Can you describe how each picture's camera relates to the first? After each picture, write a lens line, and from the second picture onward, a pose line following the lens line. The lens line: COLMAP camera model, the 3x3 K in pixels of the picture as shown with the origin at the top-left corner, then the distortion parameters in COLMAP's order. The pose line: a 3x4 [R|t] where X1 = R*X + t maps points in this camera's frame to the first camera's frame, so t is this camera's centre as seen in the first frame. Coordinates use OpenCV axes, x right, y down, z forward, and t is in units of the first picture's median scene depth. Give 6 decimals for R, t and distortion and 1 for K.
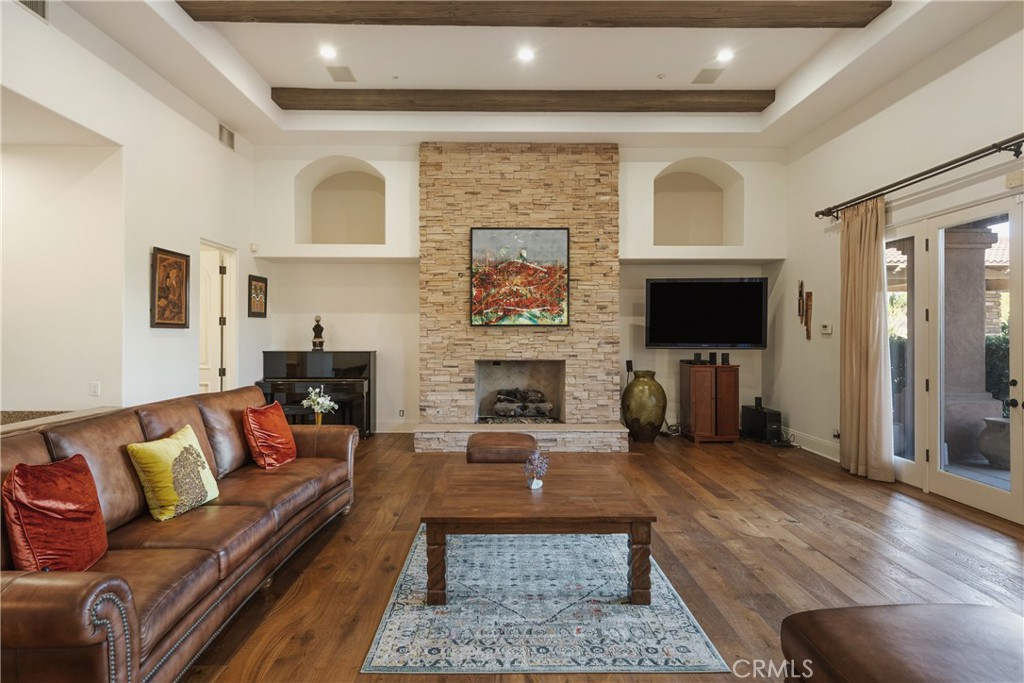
lens RADIAL K [[552.4, 0, 508.9], [0, 552.4, 337.9], [0, 0, 1]] dist [0.002243, 0.000094]
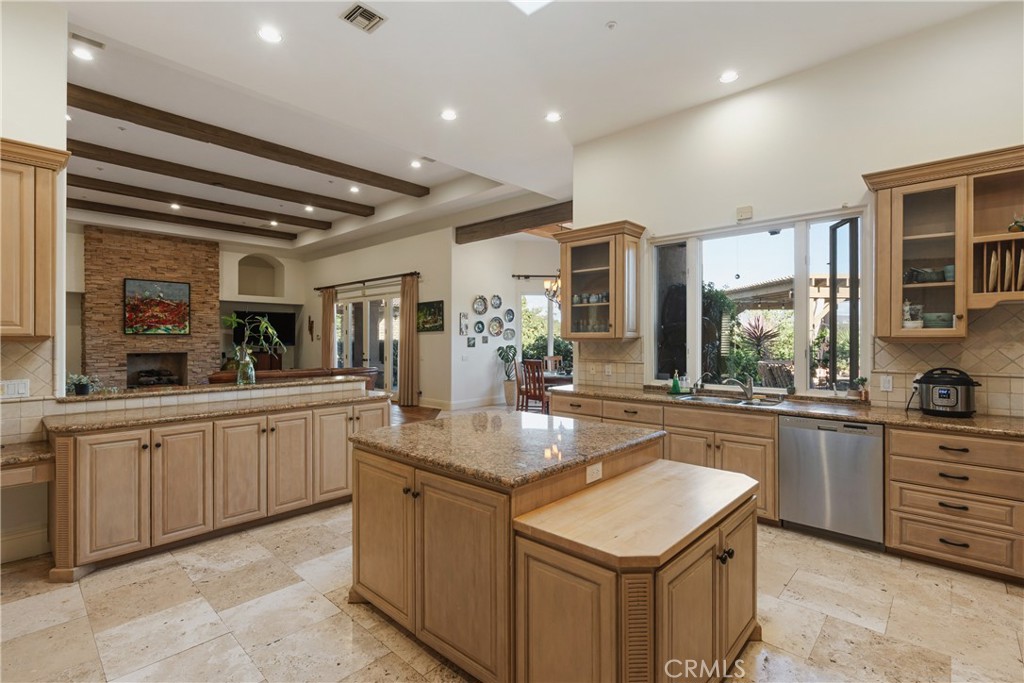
lens RADIAL K [[468.4, 0, 508.0], [0, 468.4, 338.4], [0, 0, 1]] dist [-0.003018, 0.000077]
pose [[0.691160, -0.000089, 0.722701, -0.299074], [0.002093, 0.999996, -0.001879, -0.002372], [-0.722698, 0.002811, 0.691158, -0.910545]]
